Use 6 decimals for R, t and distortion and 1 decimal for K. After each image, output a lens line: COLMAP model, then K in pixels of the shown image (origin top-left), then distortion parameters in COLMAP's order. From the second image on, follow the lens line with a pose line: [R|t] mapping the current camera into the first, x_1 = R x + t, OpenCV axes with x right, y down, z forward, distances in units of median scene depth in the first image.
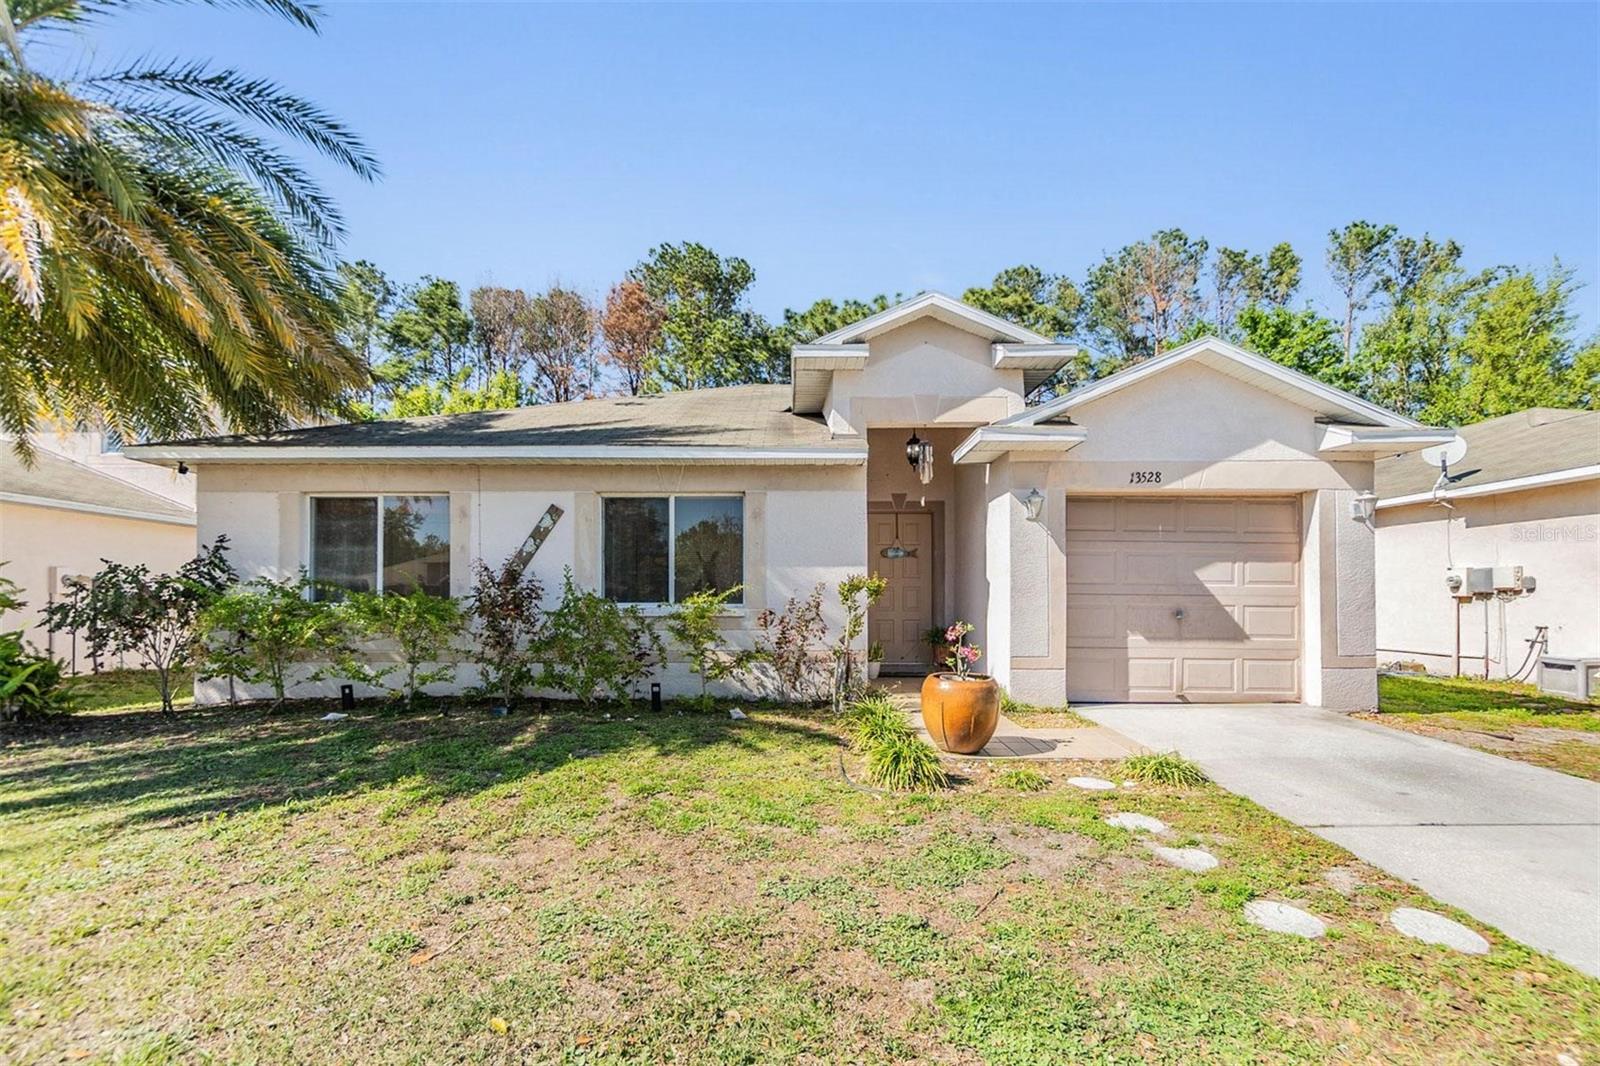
lens RADIAL K [[701.6, 0, 777.7], [0, 701.6, 586.2], [0, 0, 1]] dist [-0.006534, 0.000754]
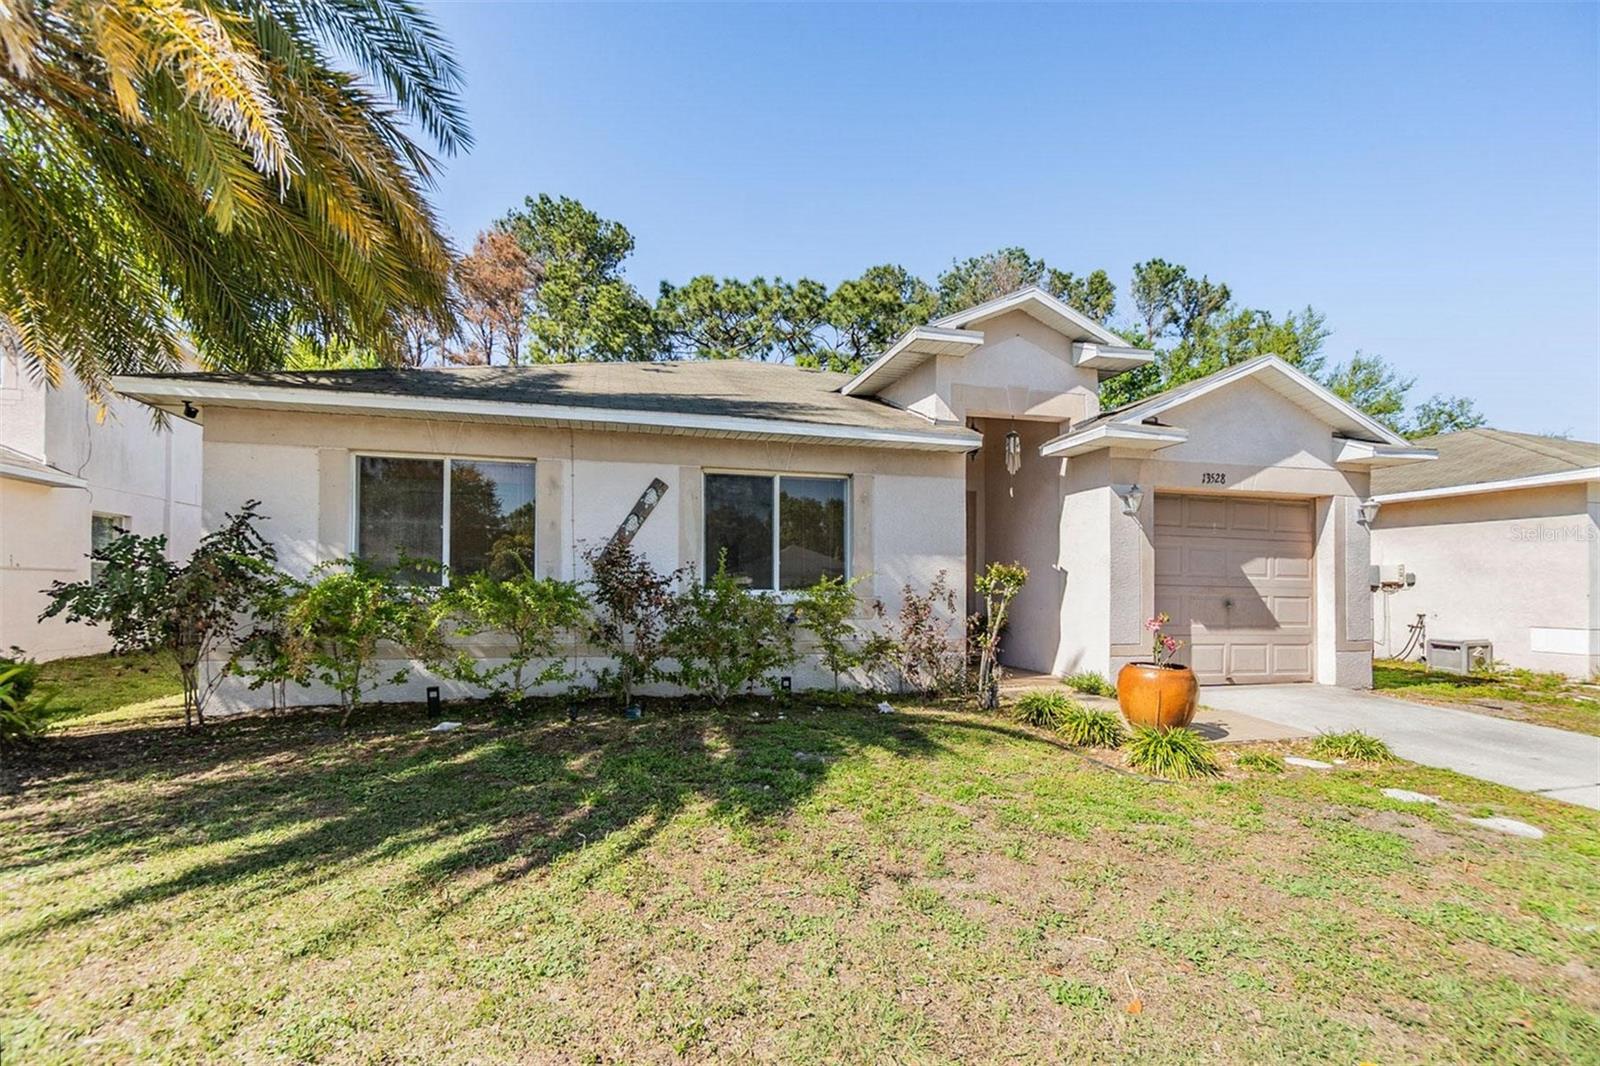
lens RADIAL K [[701.6, 0, 736.7], [0, 701.6, 586.6], [0, 0, 1]] dist [-0.006534, 0.000754]
pose [[0.972722, 0.009070, 0.231796, -0.425034], [-0.014967, 0.999607, 0.023695, -0.001907], [-0.231490, -0.026518, 0.972476, 0.103660]]
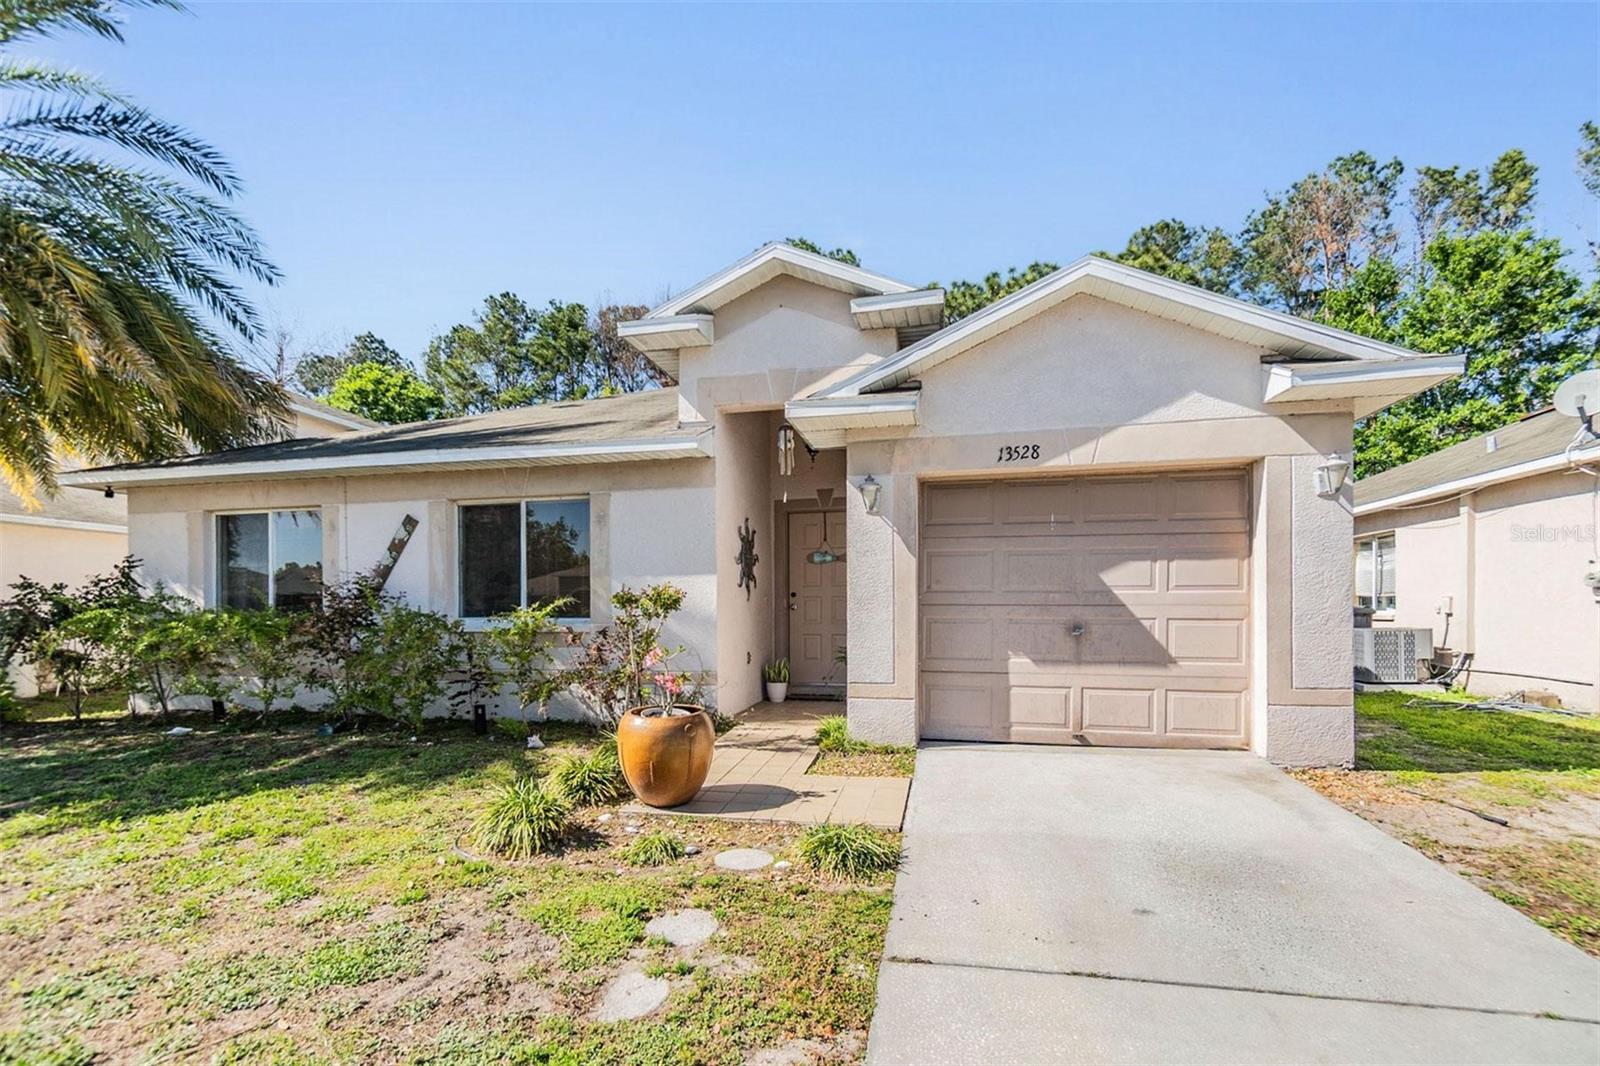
lens RADIAL K [[701.6, 0, 800.9], [0, 701.6, 616.0], [0, 0, 1]] dist [-0.006534, 0.000754]
pose [[0.977021, -0.004063, -0.213105, 0.427503], [0.011392, 0.999385, 0.033172, -0.004063], [0.212839, -0.034837, 0.976466, 0.177998]]
